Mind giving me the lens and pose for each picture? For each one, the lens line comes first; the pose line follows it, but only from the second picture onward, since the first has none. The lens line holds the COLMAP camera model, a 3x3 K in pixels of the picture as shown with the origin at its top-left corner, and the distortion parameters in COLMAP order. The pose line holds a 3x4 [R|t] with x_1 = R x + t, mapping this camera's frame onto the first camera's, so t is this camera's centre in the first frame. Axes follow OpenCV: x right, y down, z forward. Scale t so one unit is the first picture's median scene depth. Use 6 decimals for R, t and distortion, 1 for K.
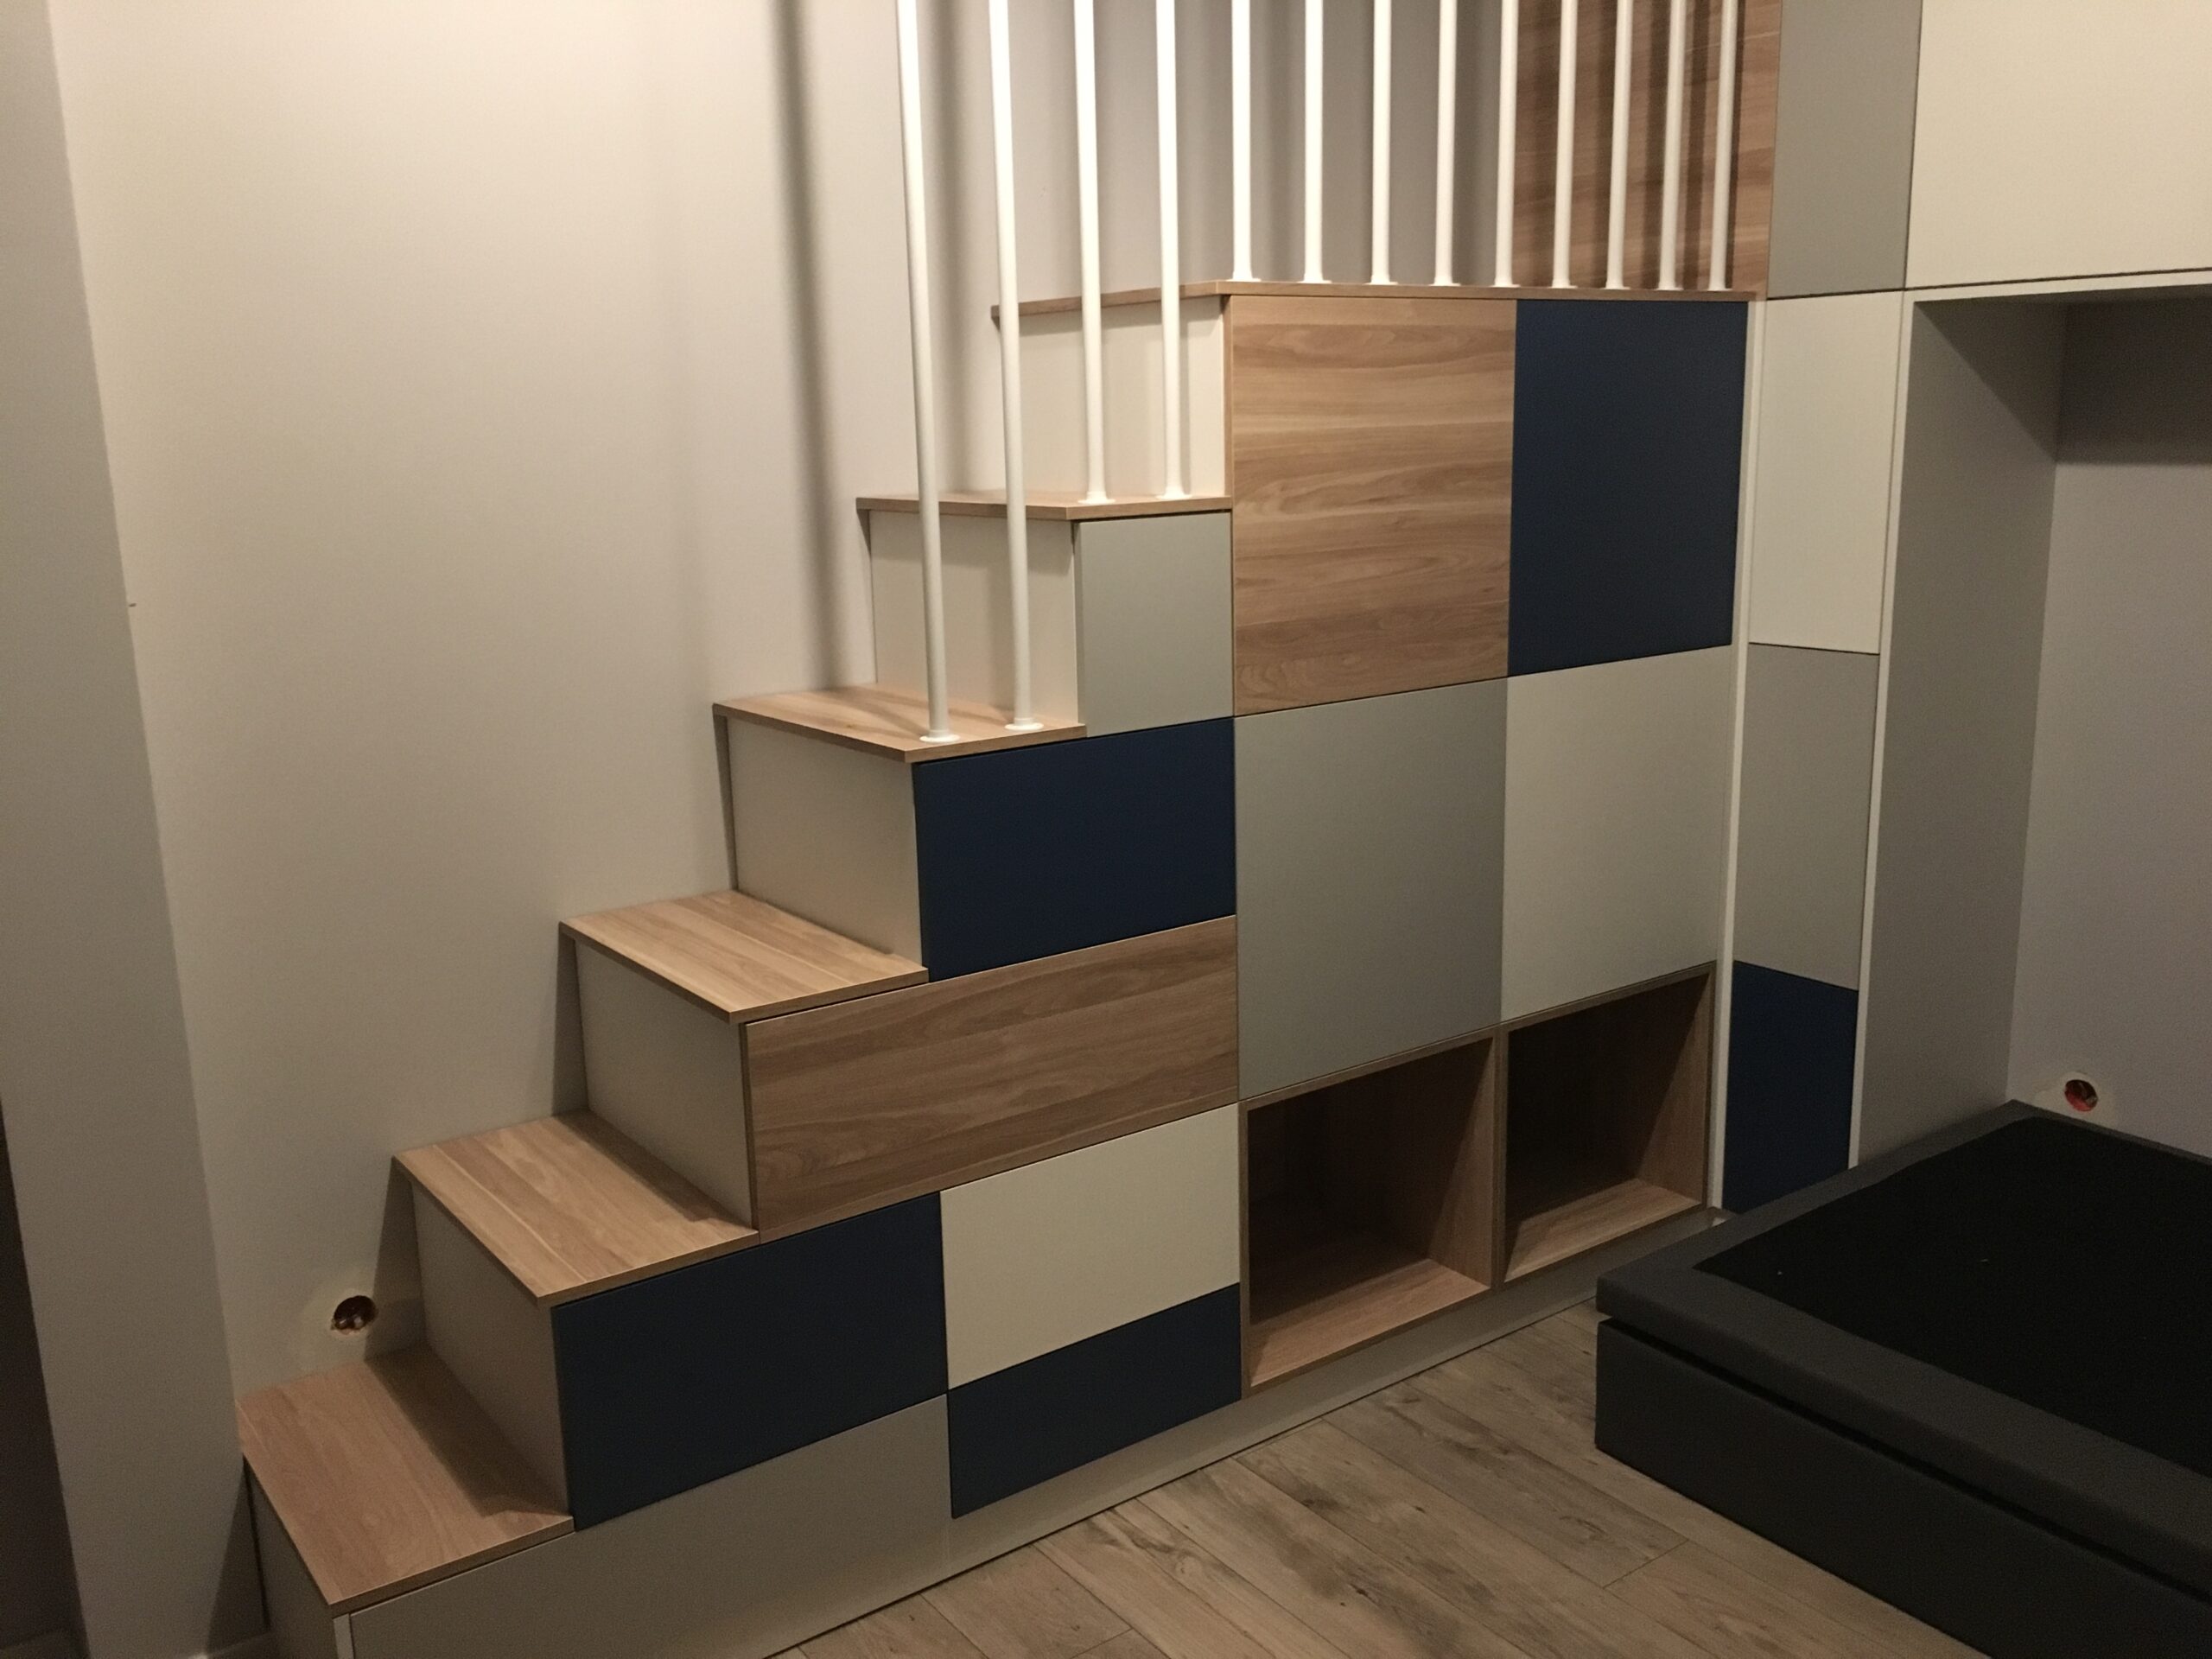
lens RADIAL K [[1920.1, 0, 1106.0], [0, 1920.1, 829.5], [0, 0, 1]] dist [0.069984, -0.123908]
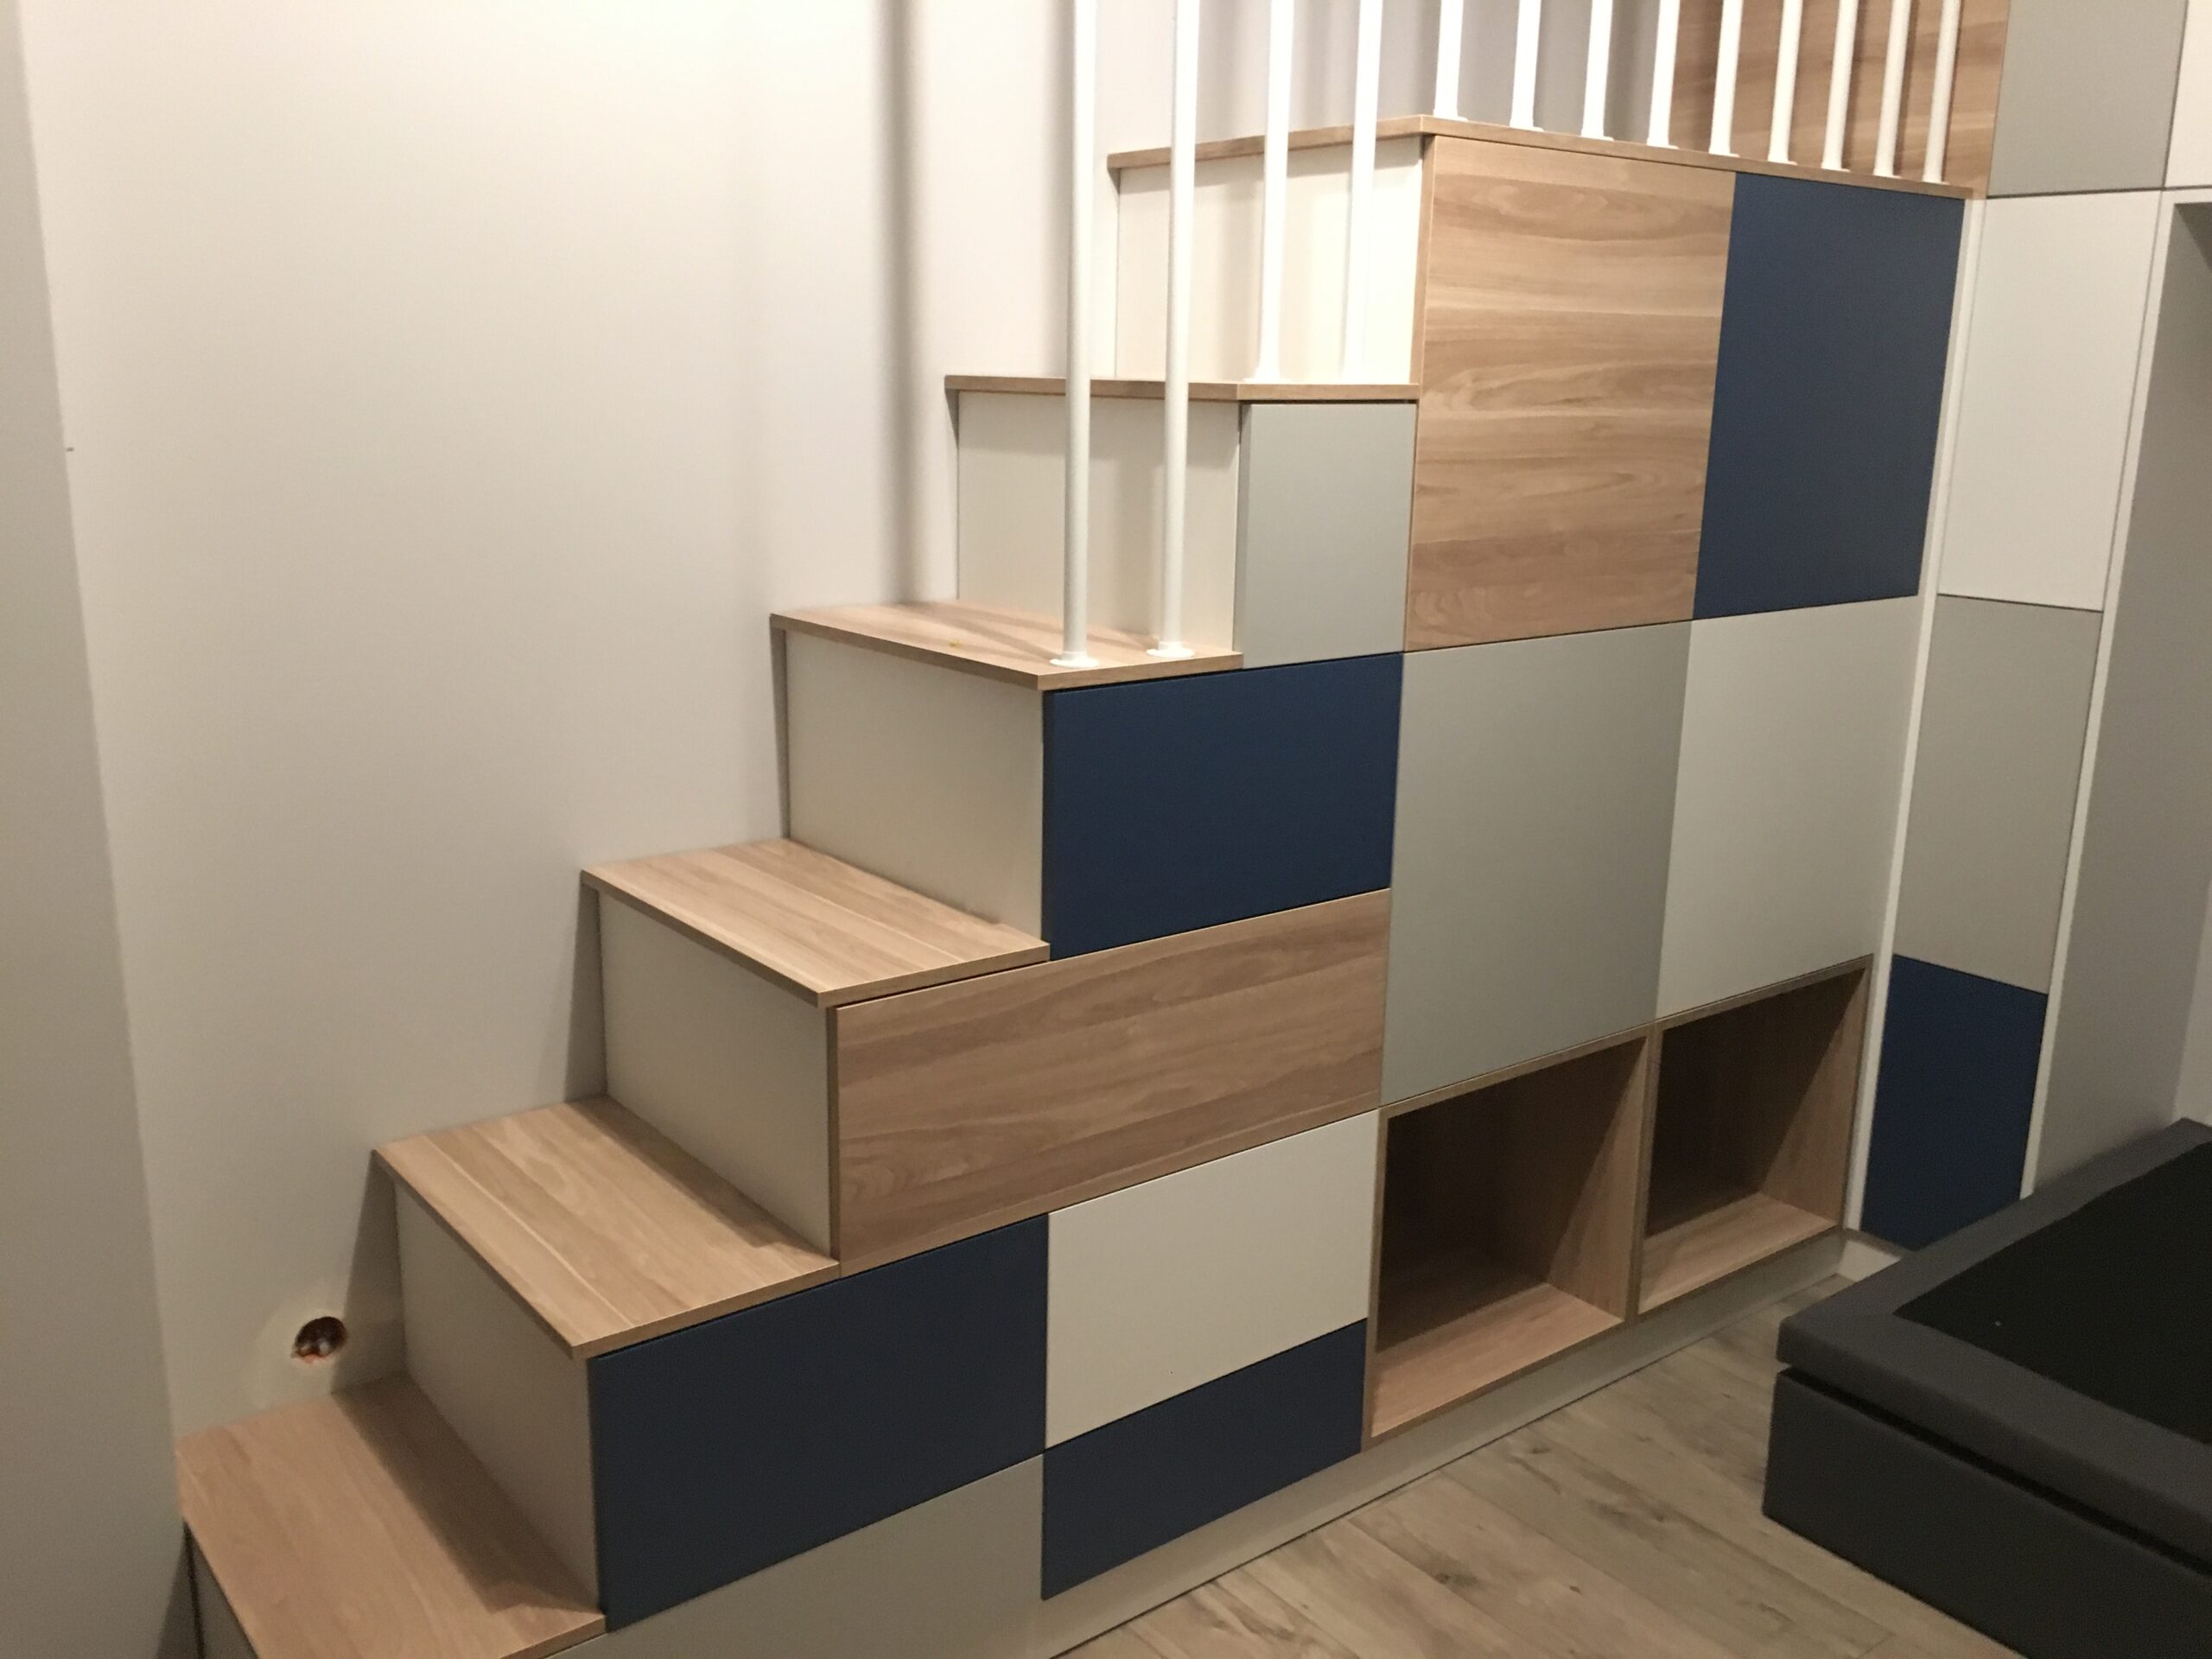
lens RADIAL K [[1920.1, 0, 1106.0], [0, 1920.1, 829.5], [0, 0, 1]] dist [0.069984, -0.123908]
pose [[0.998593, 0.033756, 0.040901, -0.092478], [-0.034715, 0.999133, 0.022979, 0.003697], [-0.040090, -0.024366, 0.998899, 0.164268]]
